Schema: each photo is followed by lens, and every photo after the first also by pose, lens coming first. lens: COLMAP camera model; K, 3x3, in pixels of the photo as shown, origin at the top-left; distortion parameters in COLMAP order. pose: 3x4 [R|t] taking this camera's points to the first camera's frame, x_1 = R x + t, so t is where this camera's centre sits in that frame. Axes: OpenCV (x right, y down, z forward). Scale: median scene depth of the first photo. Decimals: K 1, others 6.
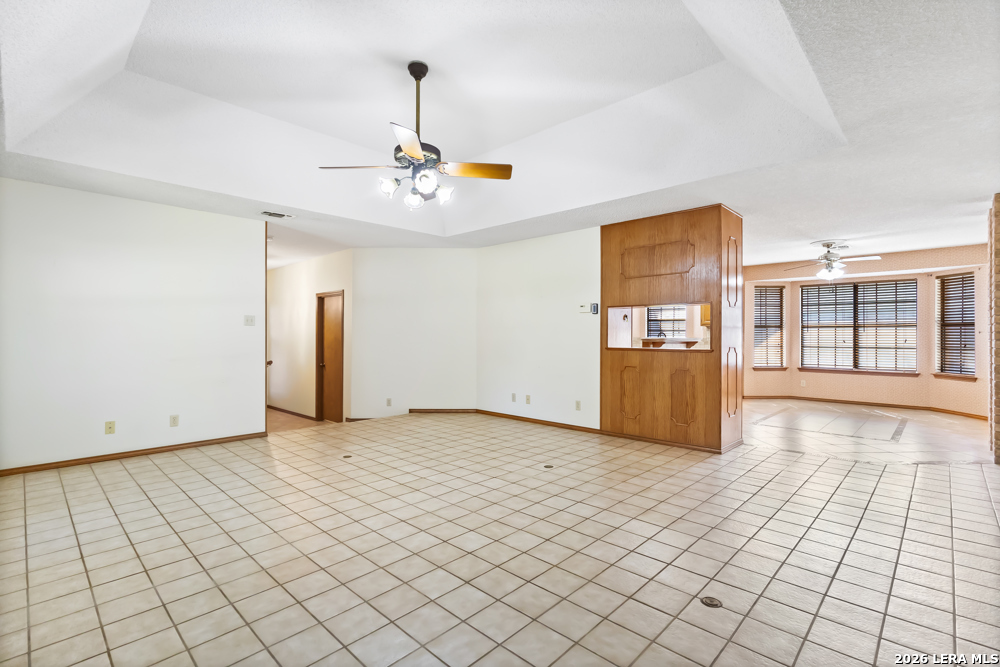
lens RADIAL K [[462.4, 0, 497.4], [0, 462.4, 336.5], [0, 0, 1]] dist [-0.000582, 0.000302]
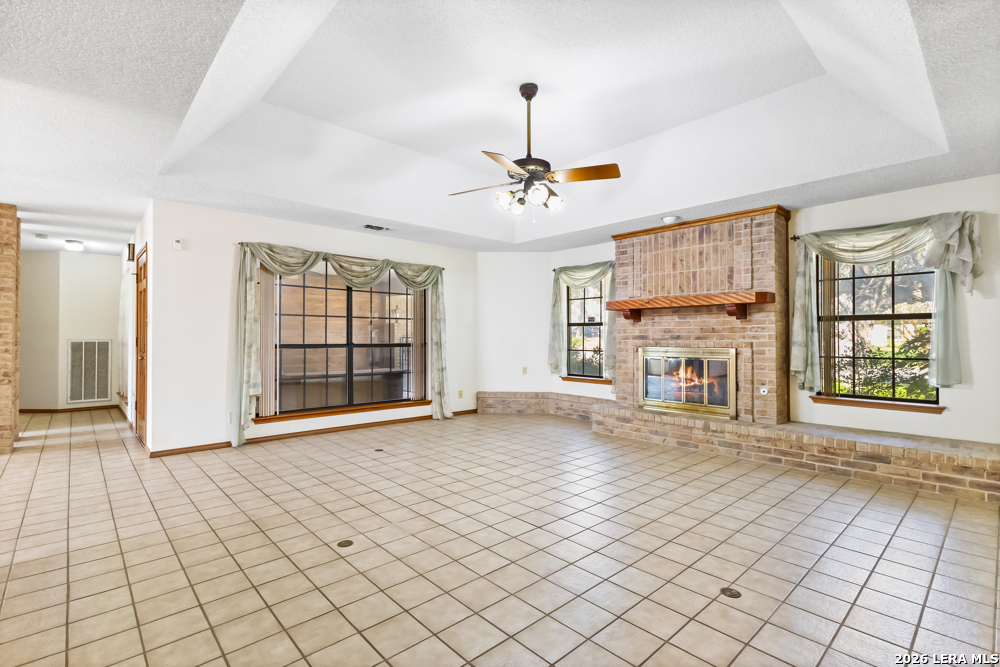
lens RADIAL K [[462.8, 0, 500.8], [0, 462.8, 331.5], [0, 0, 1]] dist [0.002311, 0.000616]
pose [[-0.998280, -0.001001, 0.058620, -0.133678], [-0.001485, 0.999965, -0.008212, -0.000299], [-0.058610, -0.008285, -0.998247, 1.625452]]
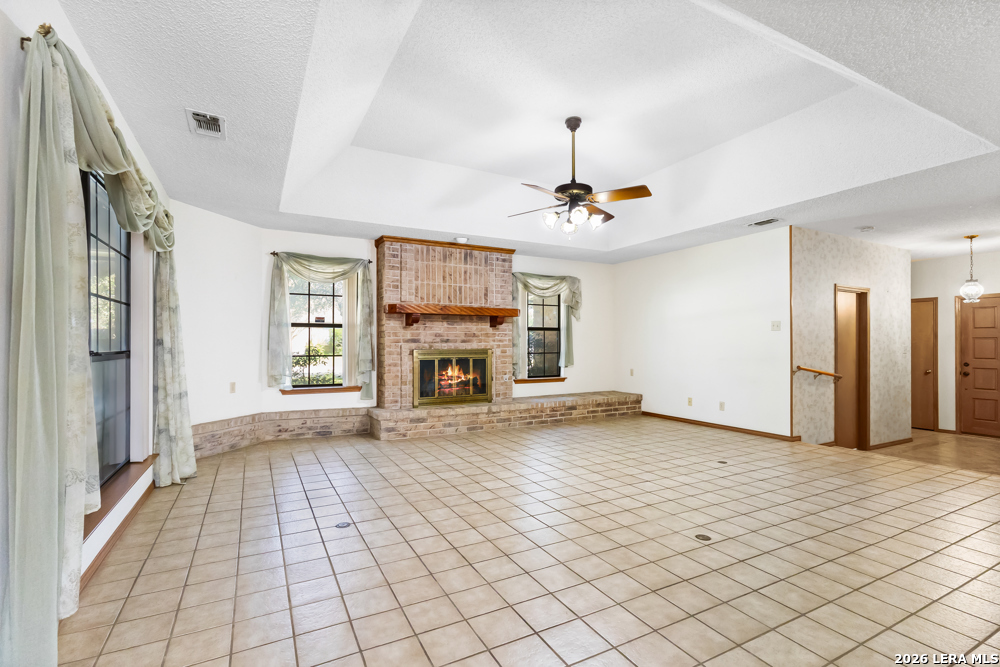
lens RADIAL K [[464.2, 0, 497.8], [0, 464.2, 342.9], [0, 0, 1]] dist [-0.016766, 0.000216]
pose [[-0.312564, -0.001952, -0.949895, 0.817453], [-0.003461, 0.999994, -0.000916, 0.012239], [0.949890, 0.003001, -0.312569, 0.934163]]
